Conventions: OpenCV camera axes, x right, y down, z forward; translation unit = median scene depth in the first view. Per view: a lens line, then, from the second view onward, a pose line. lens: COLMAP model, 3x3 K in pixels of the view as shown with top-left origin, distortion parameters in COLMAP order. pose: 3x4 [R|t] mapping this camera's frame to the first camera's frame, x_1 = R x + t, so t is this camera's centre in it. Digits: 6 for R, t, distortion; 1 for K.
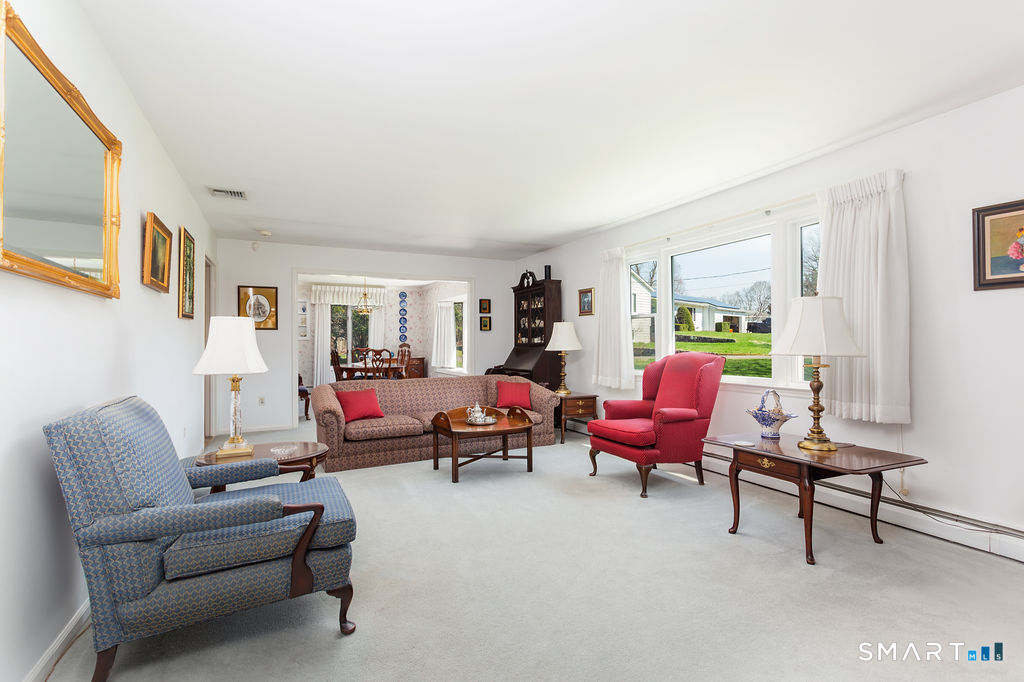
lens RADIAL K [[486.3, 0, 510.1], [0, 486.3, 339.5], [0, 0, 1]] dist [0.010348, 0.000188]
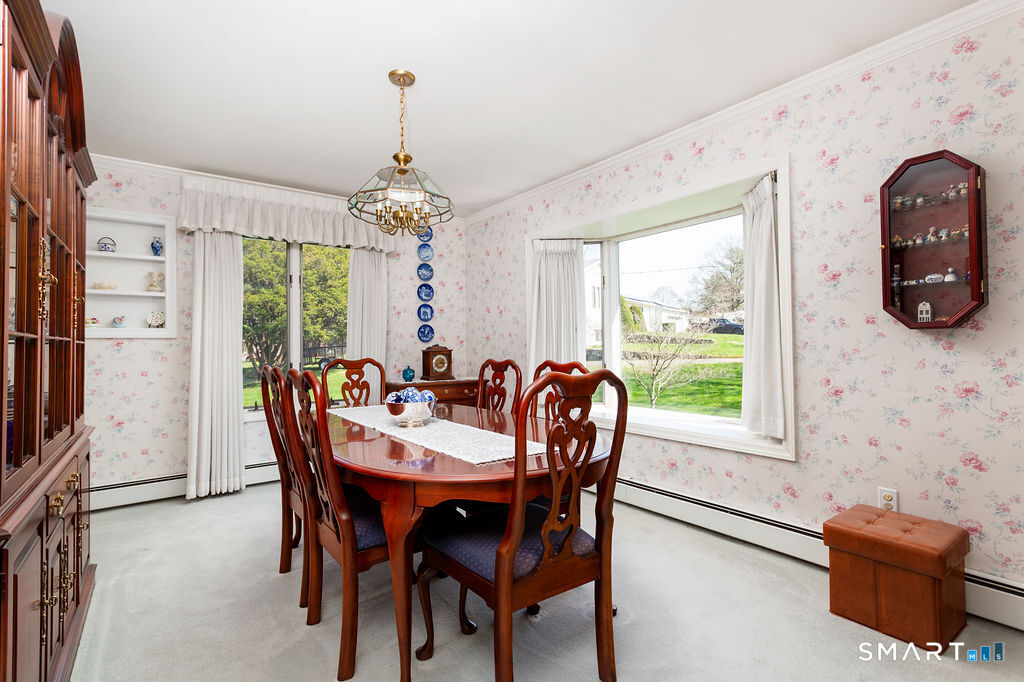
lens RADIAL K [[486.3, 0, 514.7], [0, 486.3, 340.7], [0, 0, 1]] dist [0.010348, 0.000188]
pose [[0.978452, -0.006655, 0.206367, -0.238903], [0.008043, 0.999950, -0.005890, 0.006913], [-0.206318, 0.007423, 0.978457, 0.588871]]
